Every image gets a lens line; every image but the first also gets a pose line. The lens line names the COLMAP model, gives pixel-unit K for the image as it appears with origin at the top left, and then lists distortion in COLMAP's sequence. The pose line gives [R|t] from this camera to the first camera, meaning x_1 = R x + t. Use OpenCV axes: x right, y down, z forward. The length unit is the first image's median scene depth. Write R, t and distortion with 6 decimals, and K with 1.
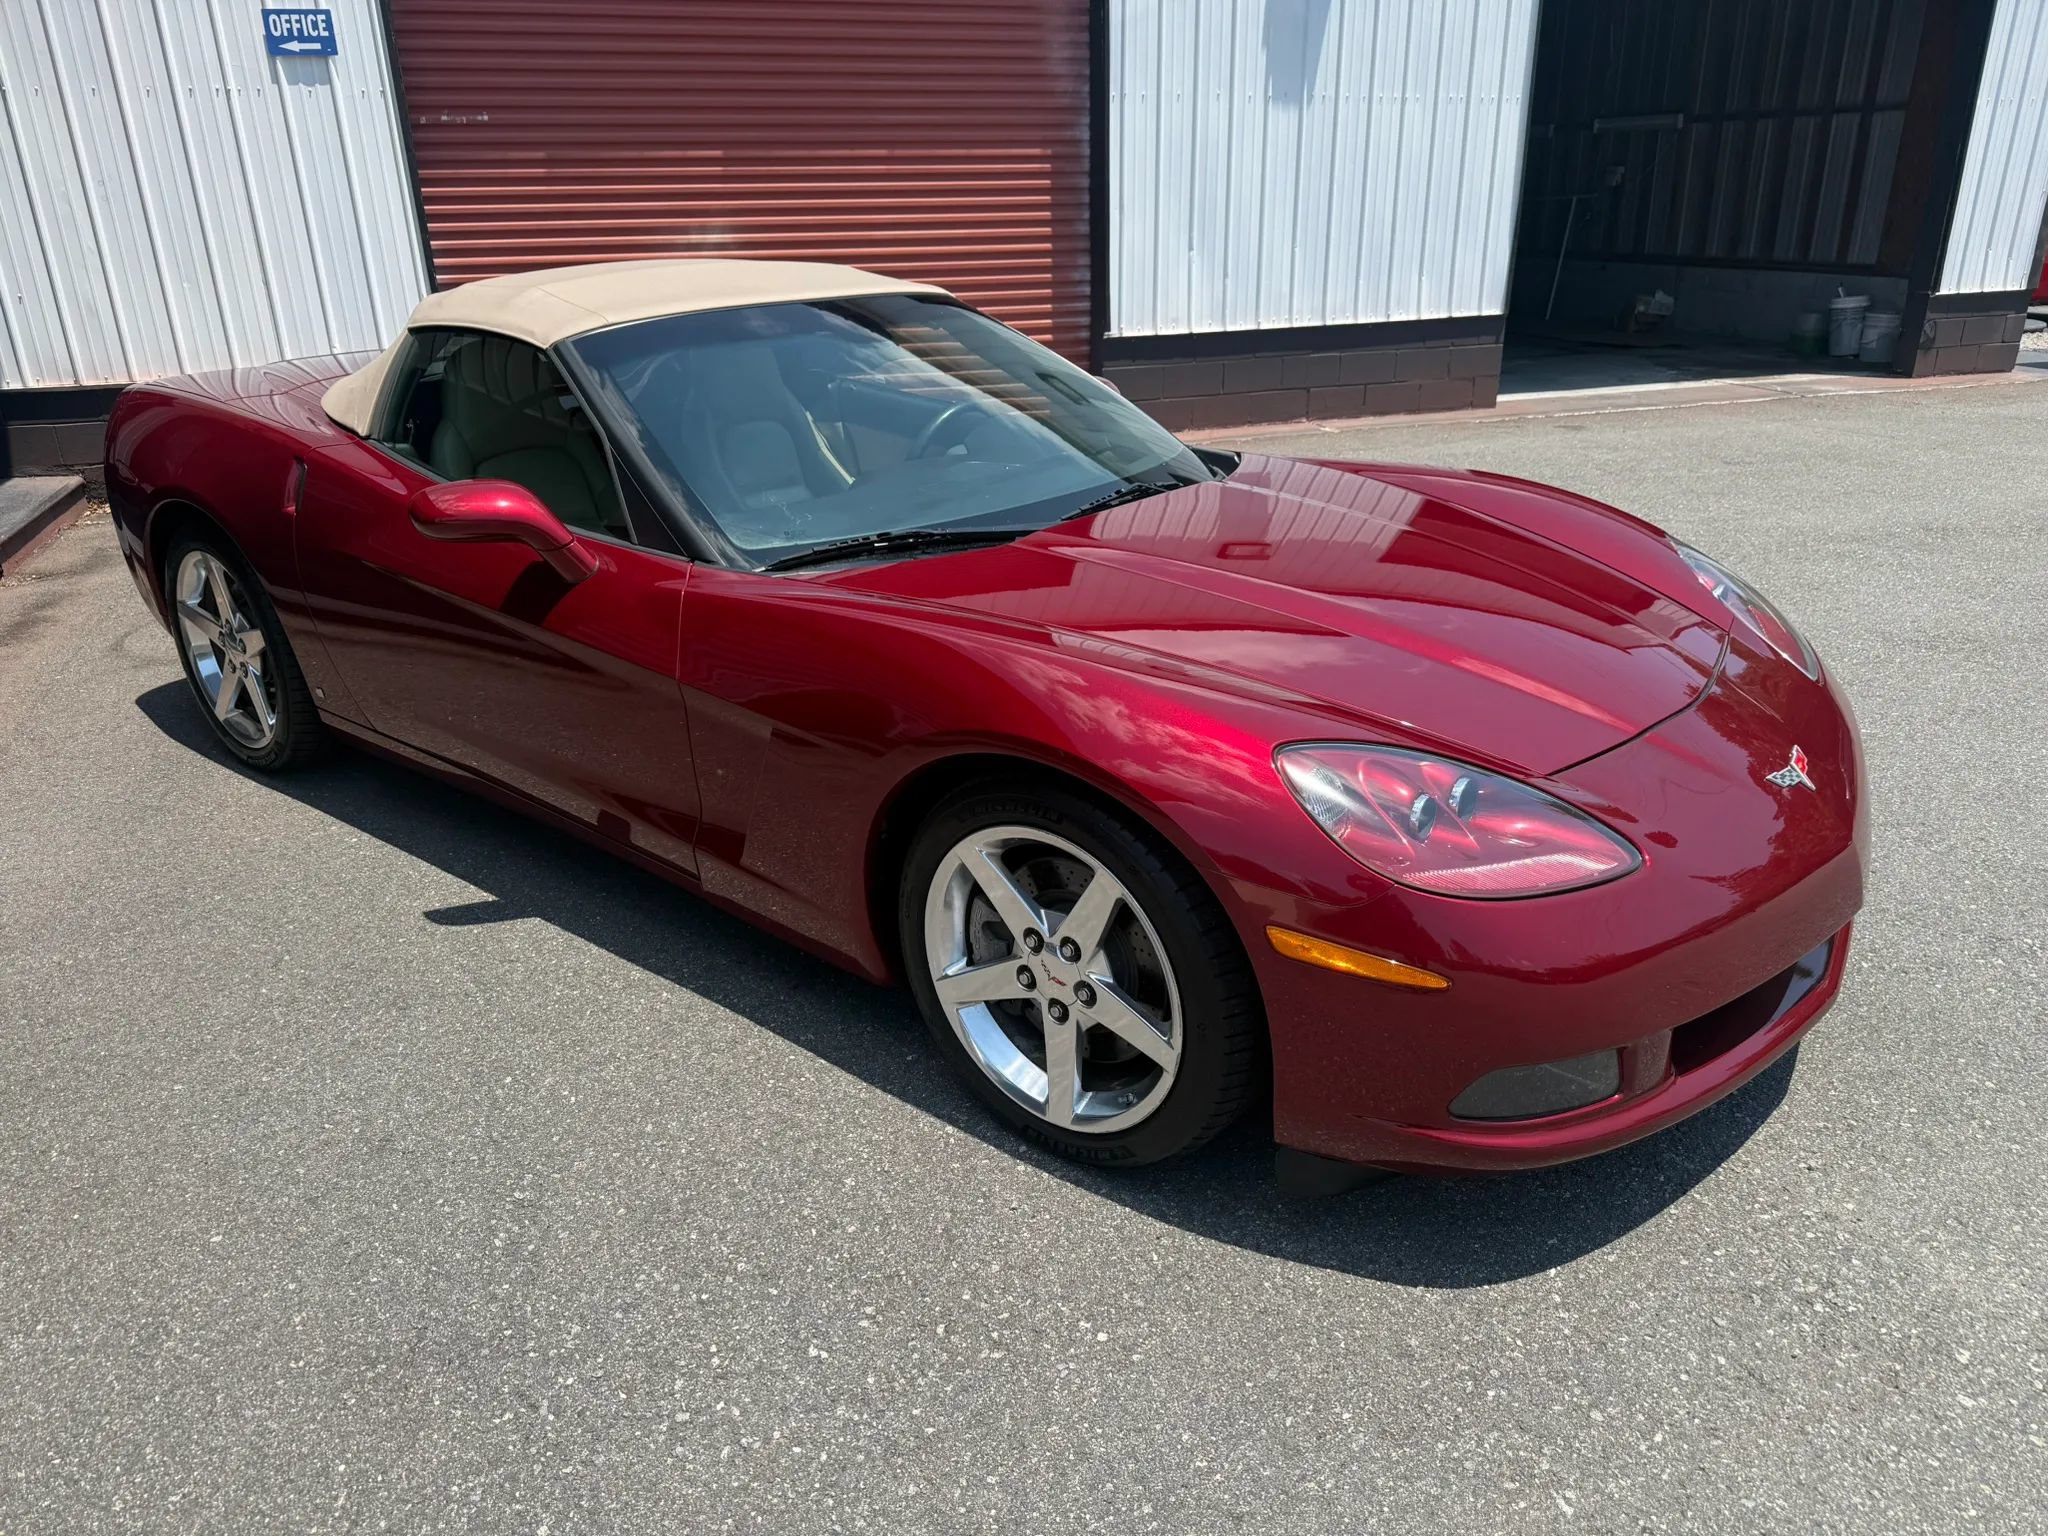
lens RADIAL K [[1448.7, 0, 1024.7], [0, 1448.7, 766.6], [0, 0, 1]] dist [0.016560, -0.026125]
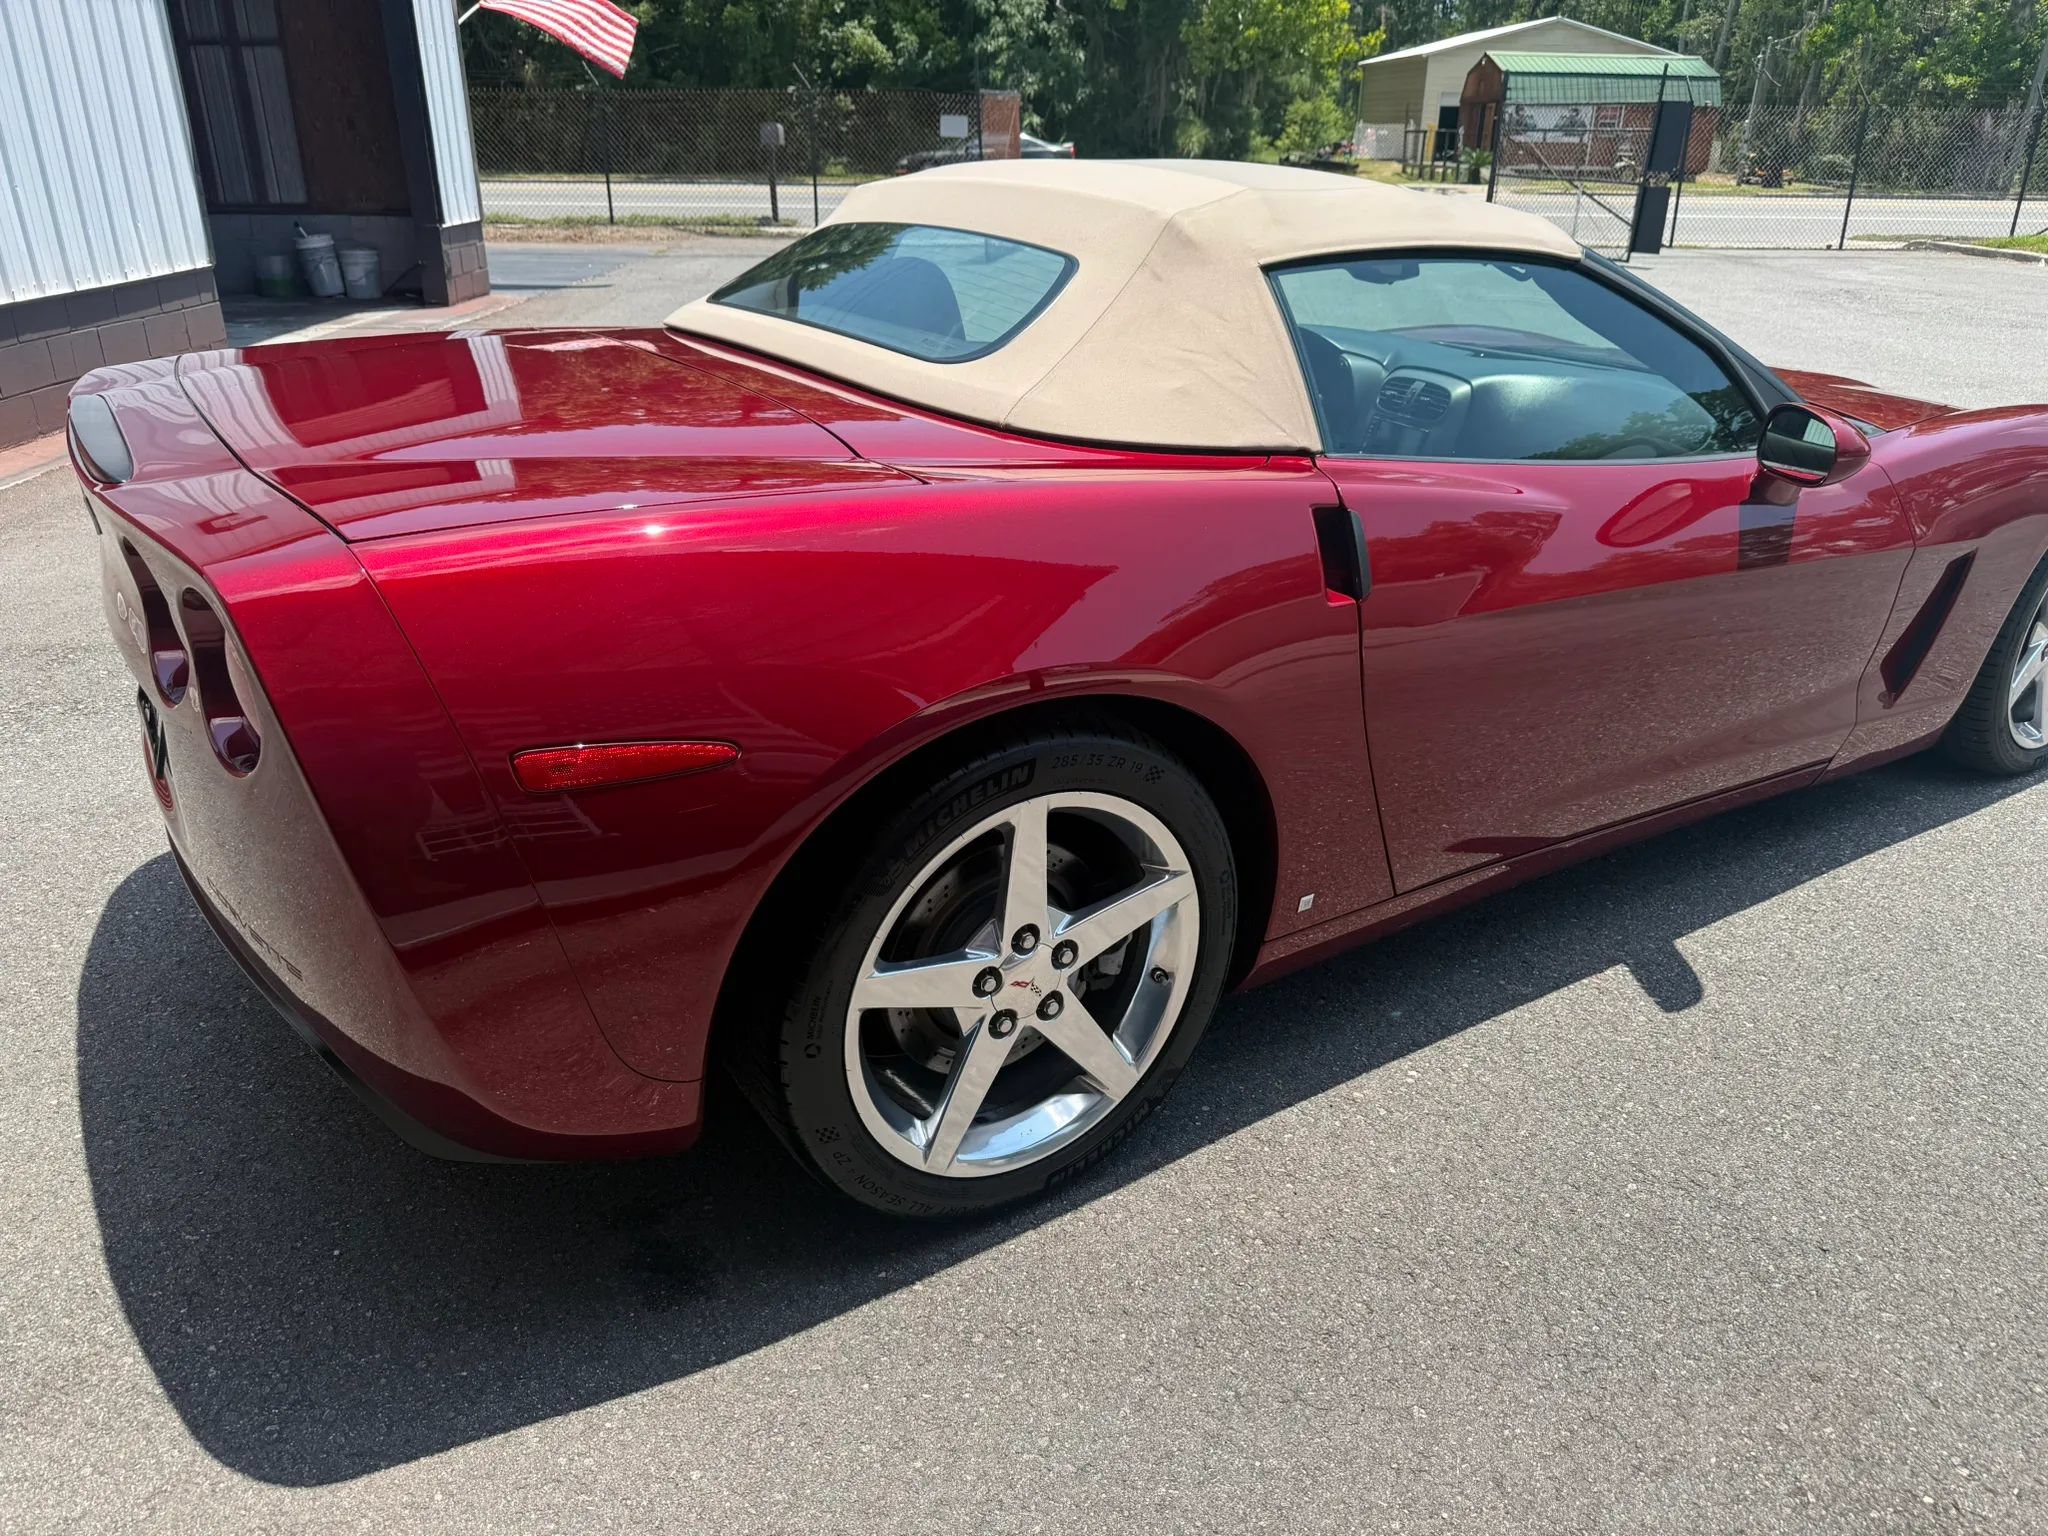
lens RADIAL K [[1448.7, 0, 1038.6], [0, 1448.7, 762.5], [0, 0, 1]] dist [0.016560, -0.026125]
pose [[0.310276, -0.360473, 0.879652, -0.459176], [0.338190, 0.906642, 0.252245, -0.129785], [-0.888457, 0.219224, 0.403218, 0.385221]]
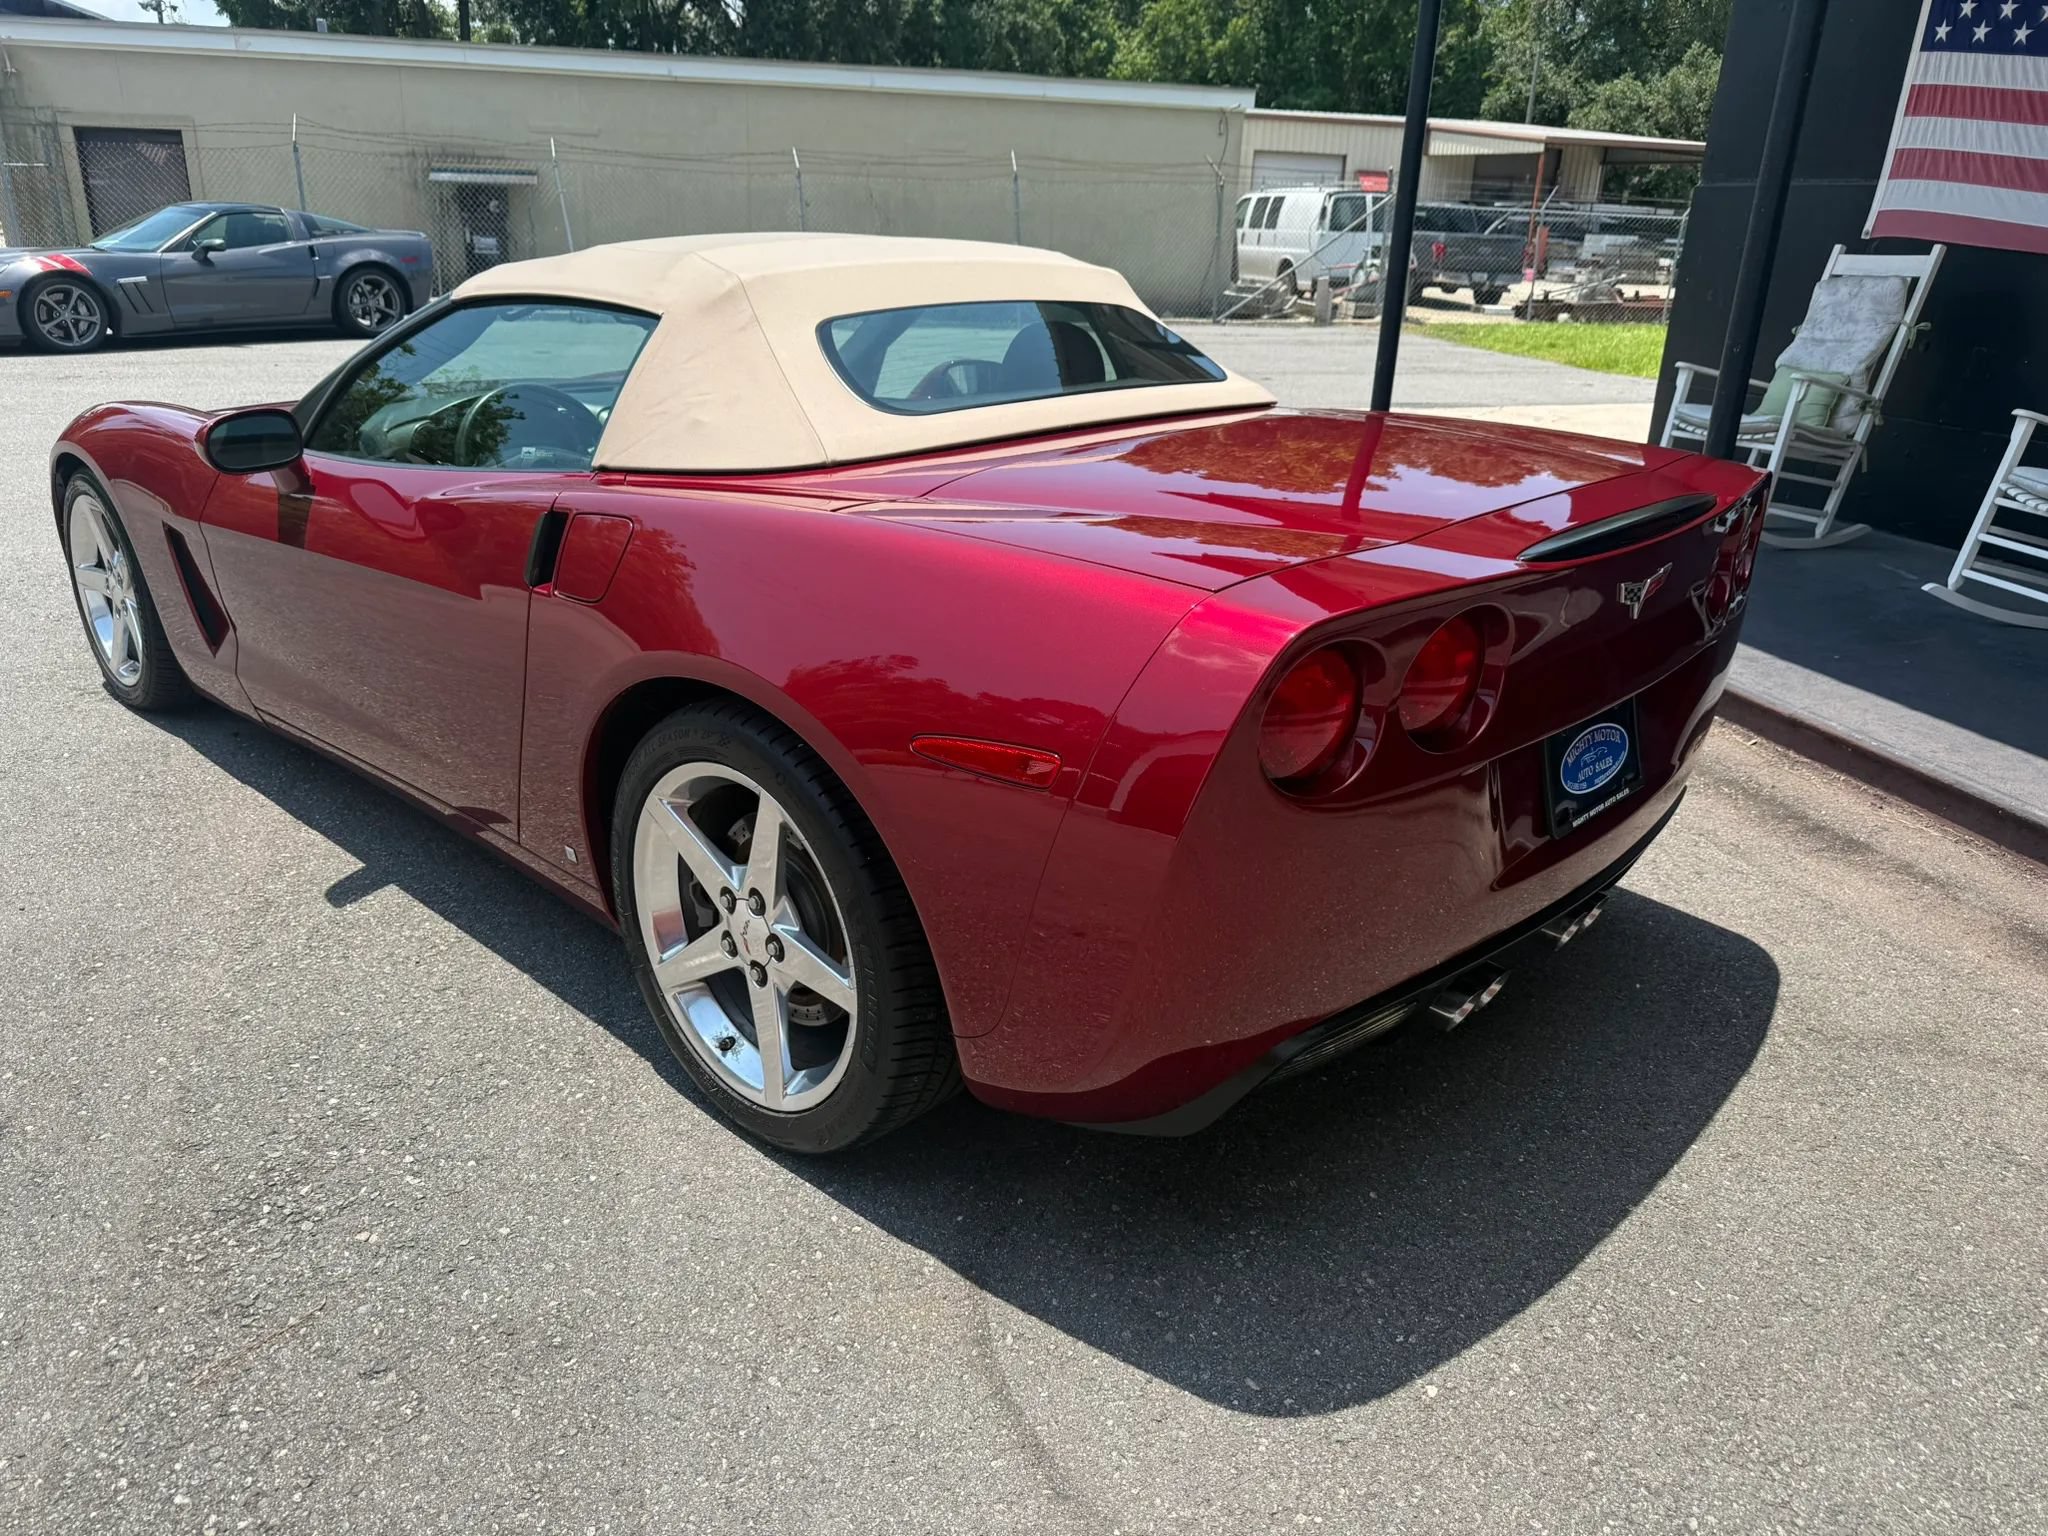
lens RADIAL K [[1448.7, 0, 1012.8], [0, 1448.7, 764.1], [0, 0, 1]] dist [0.016560, -0.026125]
pose [[-0.996145, -0.038969, 0.078595, -0.194507], [0.024647, 0.735509, 0.677066, -0.311106], [-0.084192, 0.676393, -0.731713, 0.826167]]
